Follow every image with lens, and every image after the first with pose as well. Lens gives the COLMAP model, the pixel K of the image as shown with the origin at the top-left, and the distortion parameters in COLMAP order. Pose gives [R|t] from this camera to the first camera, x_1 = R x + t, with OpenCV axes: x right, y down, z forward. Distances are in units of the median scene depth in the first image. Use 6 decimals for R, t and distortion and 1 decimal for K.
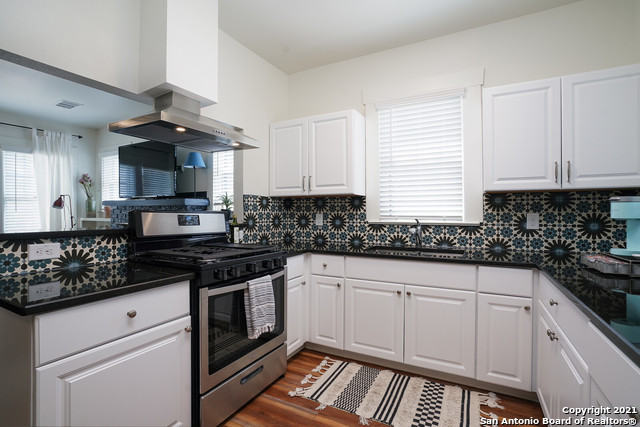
lens RADIAL K [[295.6, 0, 317.0], [0, 295.6, 214.4], [0, 0, 1]] dist [-0.030618, 0.006640]
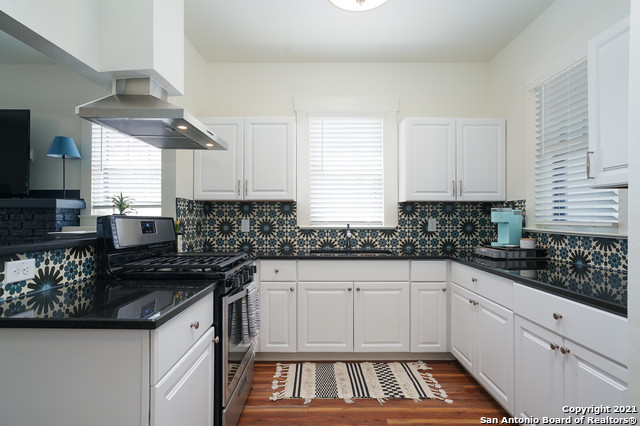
lens RADIAL K [[344.0, 0, 316.3], [0, 344.0, 217.5], [0, 0, 1]] dist [-0.003373, 0.002840]
pose [[0.883050, 0.000539, 0.469279, -0.403166], [0.002394, 0.999981, -0.005654, -0.002281], [-0.469273, 0.006116, 0.883032, -0.093400]]
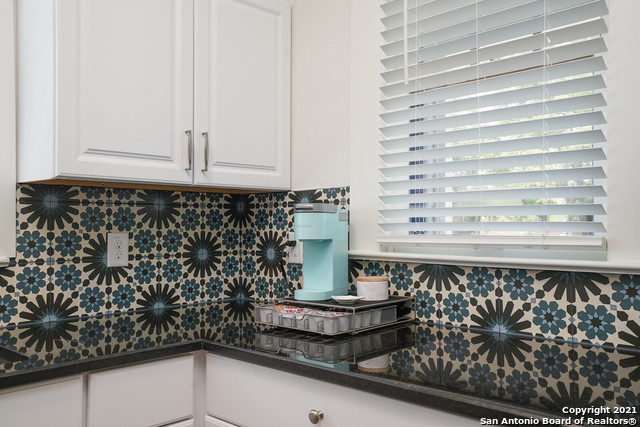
lens RADIAL K [[607.1, 0, 313.2], [0, 607.1, 213.8], [0, 0, 1]] dist [0.122028, 0.000000]
pose [[0.292210, 0.024566, 0.956038, -0.111698], [0.010559, 0.999526, -0.028911, -0.001888], [-0.956296, 0.018543, 0.291813, 0.392271]]
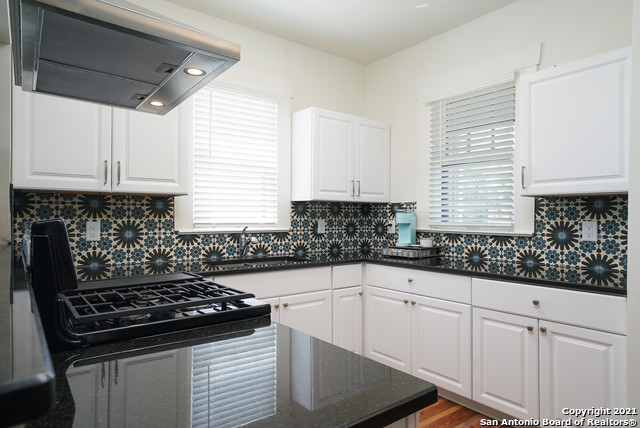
lens RADIAL K [[401.1, 0, 317.2], [0, 401.1, 215.2], [0, 0, 1]] dist [0.031779, 0.007471]
pose [[0.418969, 0.005797, 0.907982, -0.725668], [0.003324, 0.999963, -0.007917, -0.009183], [-0.907995, 0.006335, 0.418934, 0.315828]]
